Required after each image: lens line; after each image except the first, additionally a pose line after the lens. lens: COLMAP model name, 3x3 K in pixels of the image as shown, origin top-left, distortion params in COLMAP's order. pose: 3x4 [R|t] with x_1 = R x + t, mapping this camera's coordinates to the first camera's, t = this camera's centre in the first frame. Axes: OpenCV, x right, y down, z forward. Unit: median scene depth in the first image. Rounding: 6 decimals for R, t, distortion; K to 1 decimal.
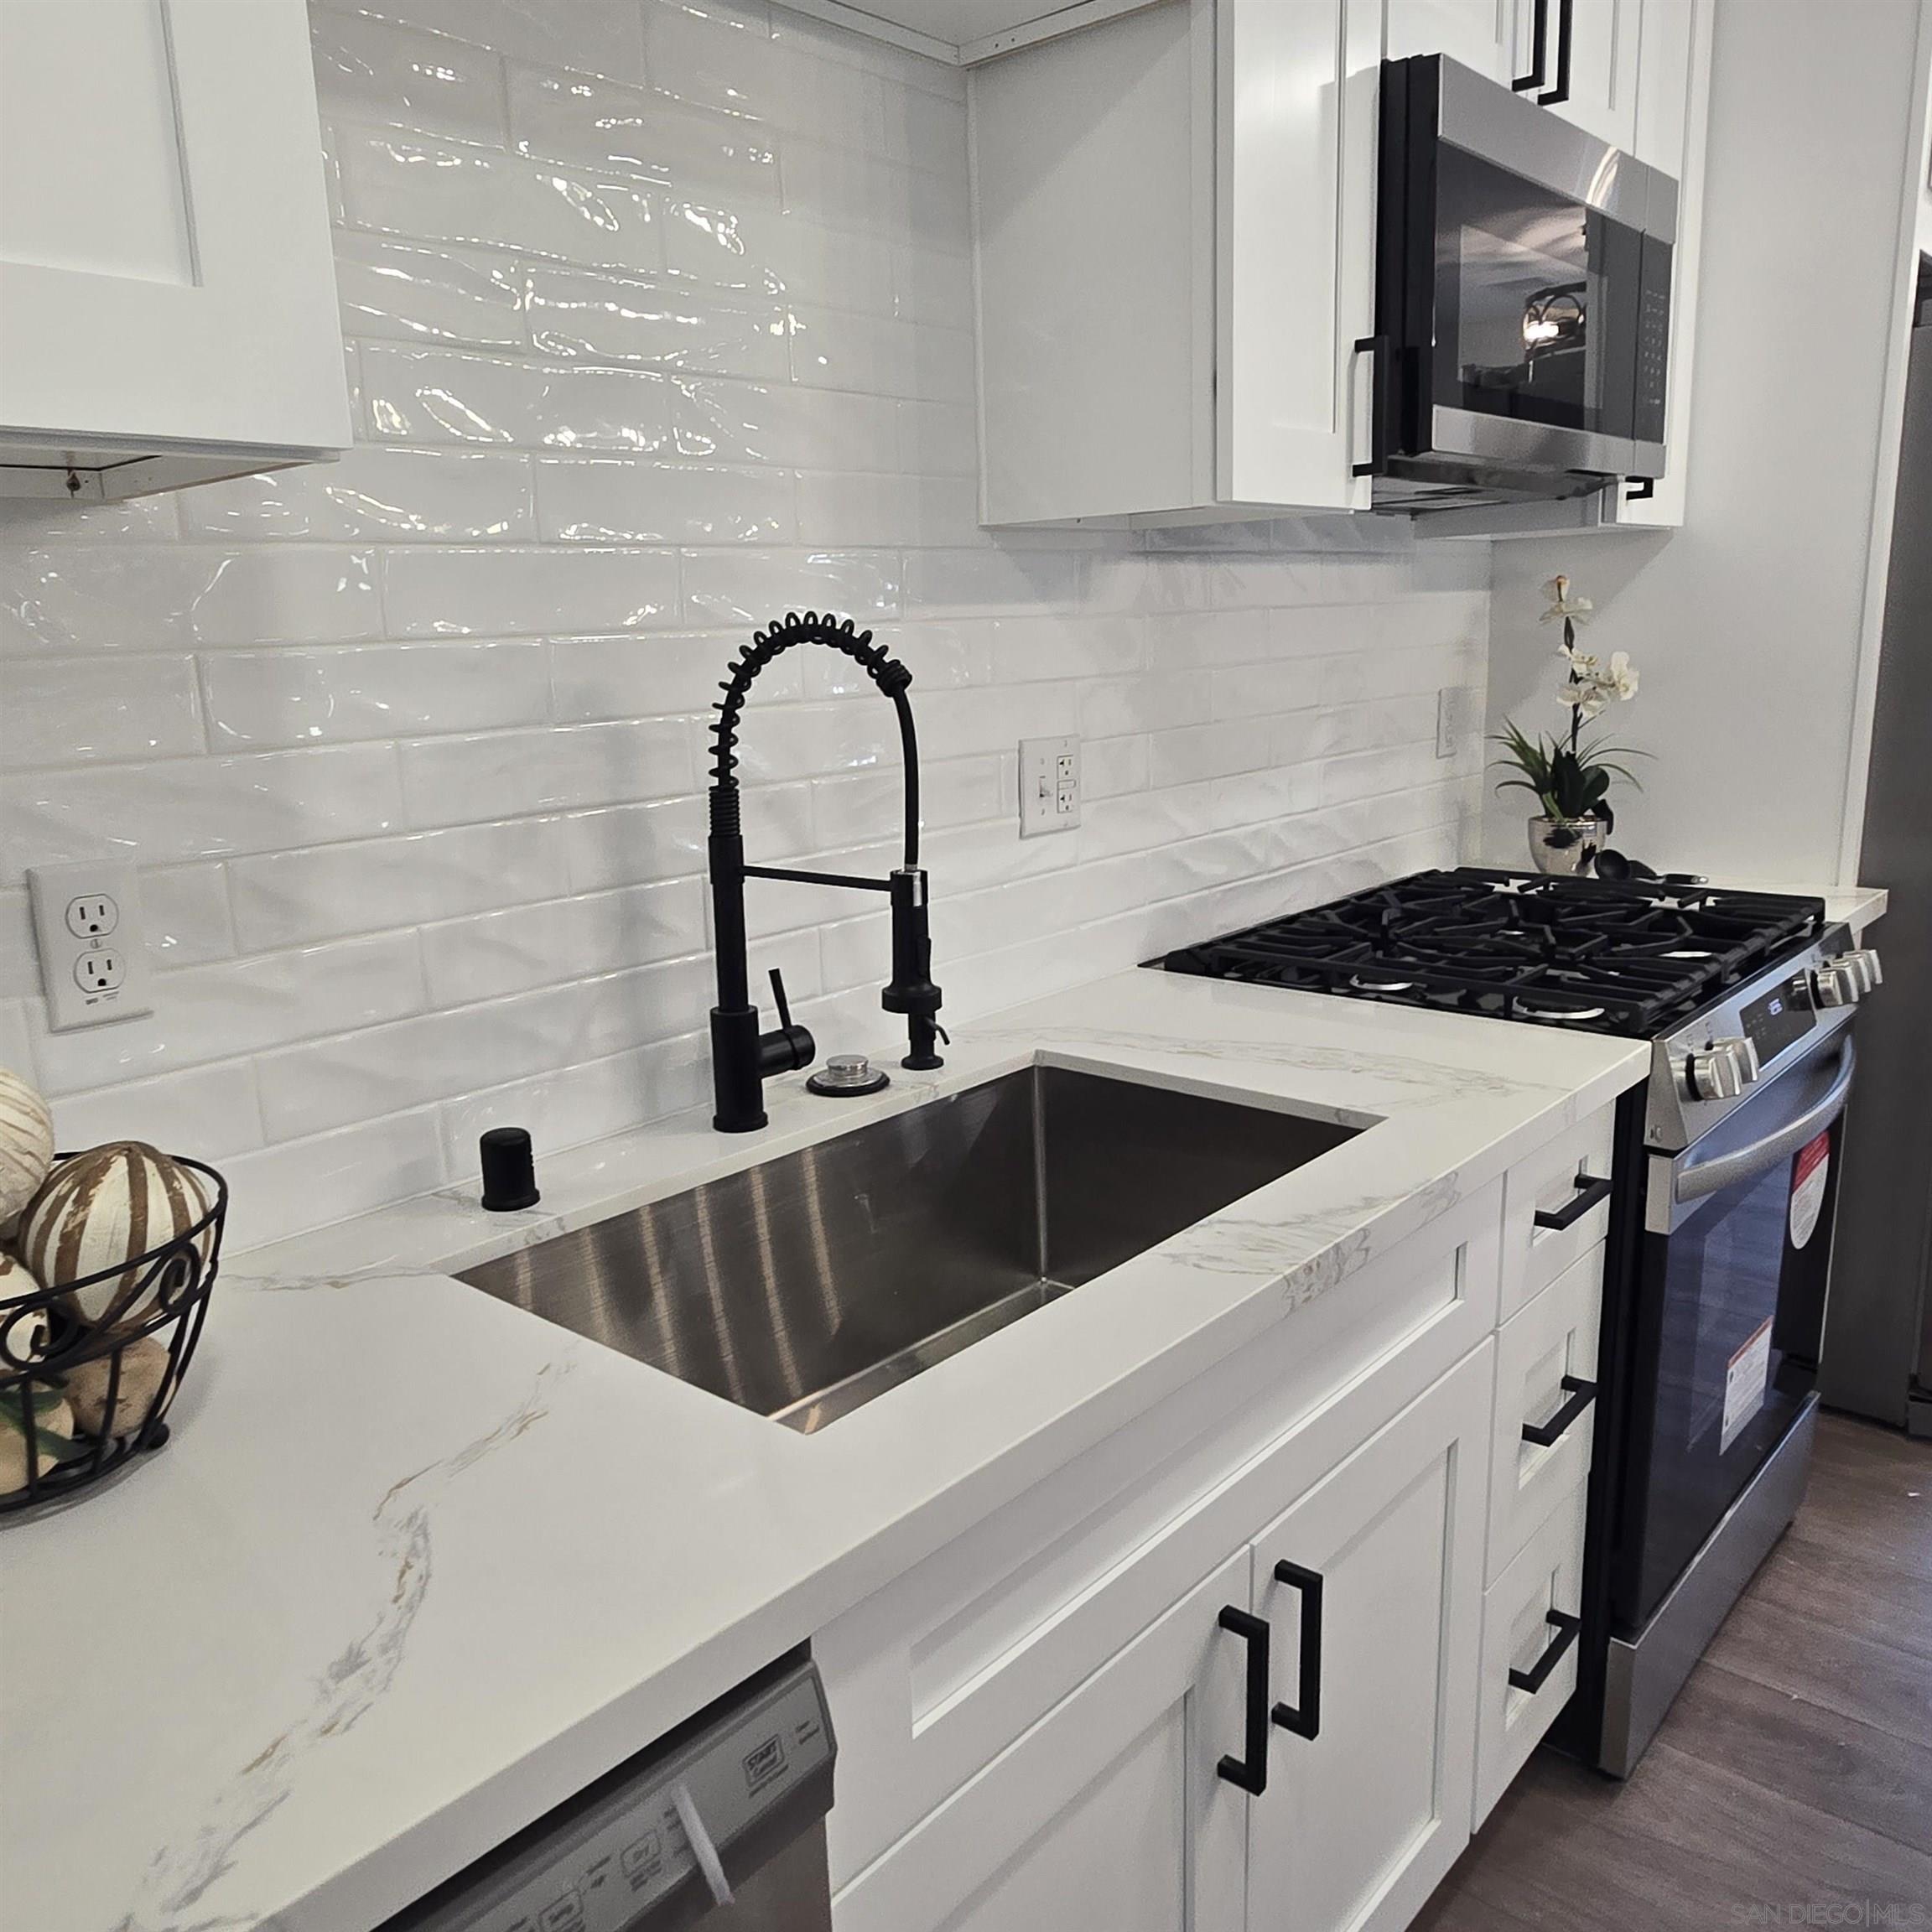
lens RADIAL K [[1637.8, 0, 971.1], [0, 1637.8, 963.9], [0, 0, 1]] dist [-0.001043, 0.001104]
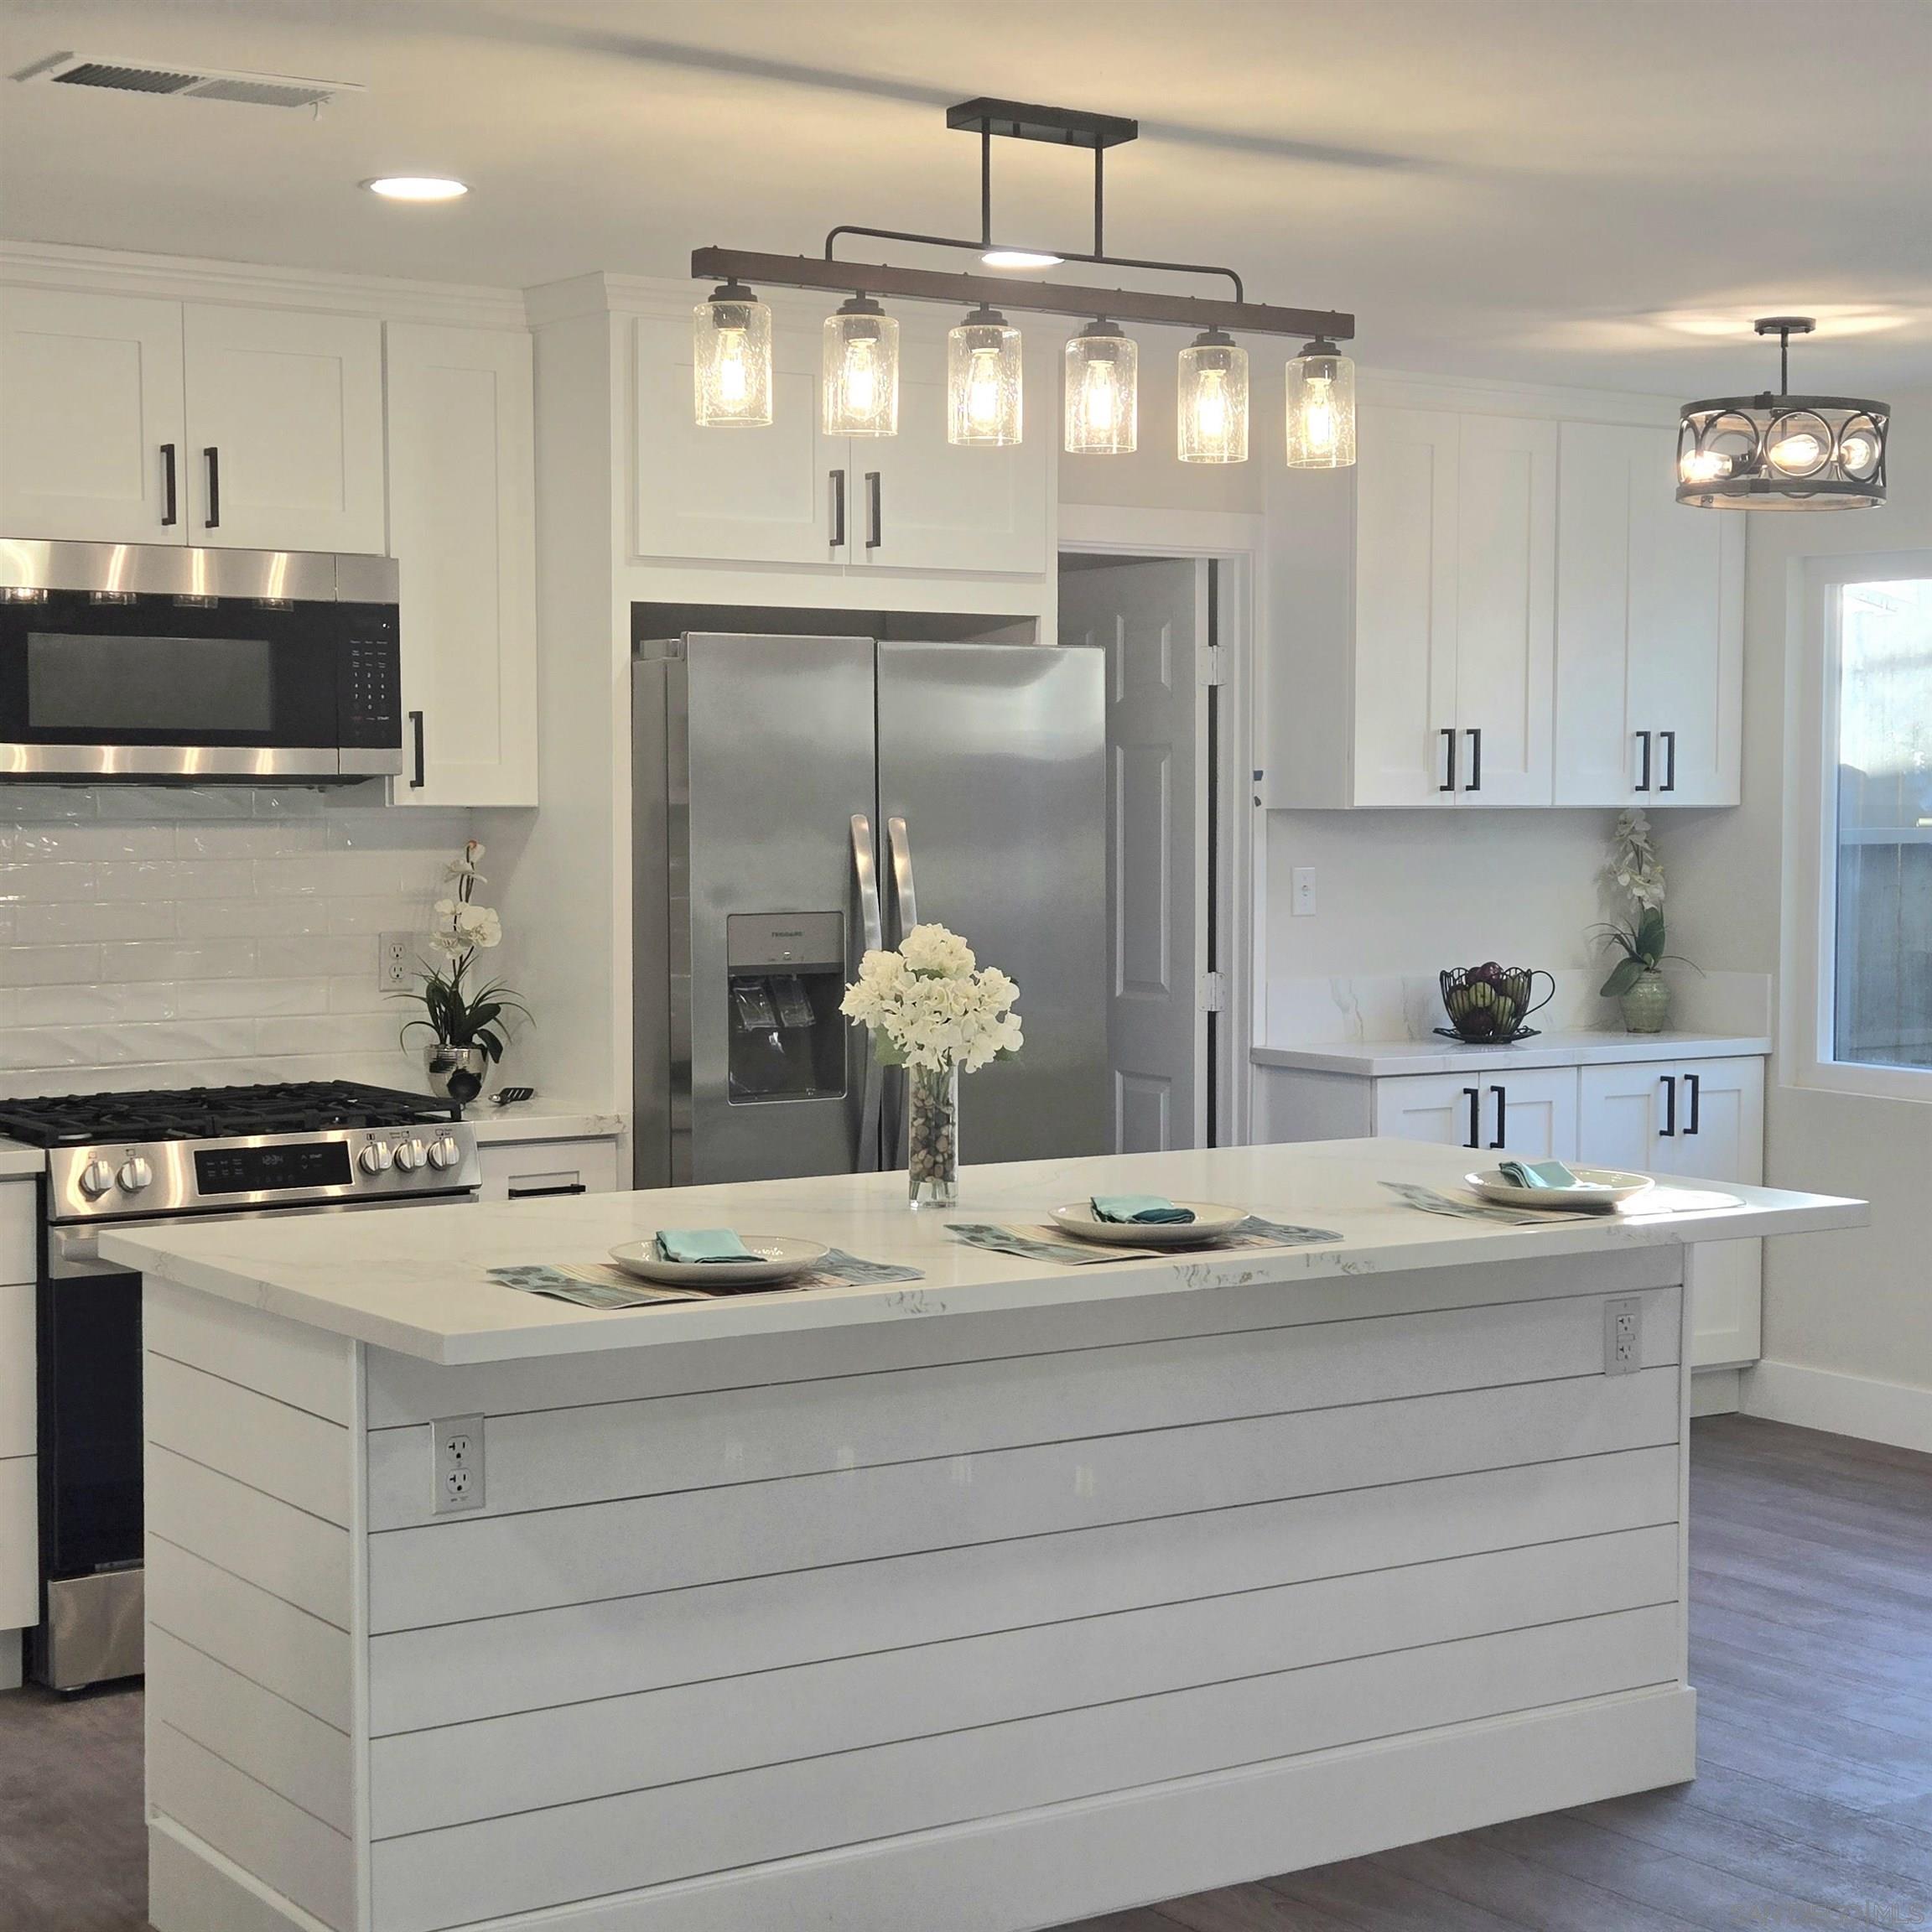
lens RADIAL K [[3379.6, 0, 961.2], [0, 3379.6, 950.4], [0, 0, 1]] dist [0.121628, 0.000000]
pose [[0.961833, 0.037673, -0.271031, 2.255993], [-0.081933, 0.984685, -0.153892, 0.306870], [0.261083, 0.170225, 0.950189, -1.989159]]
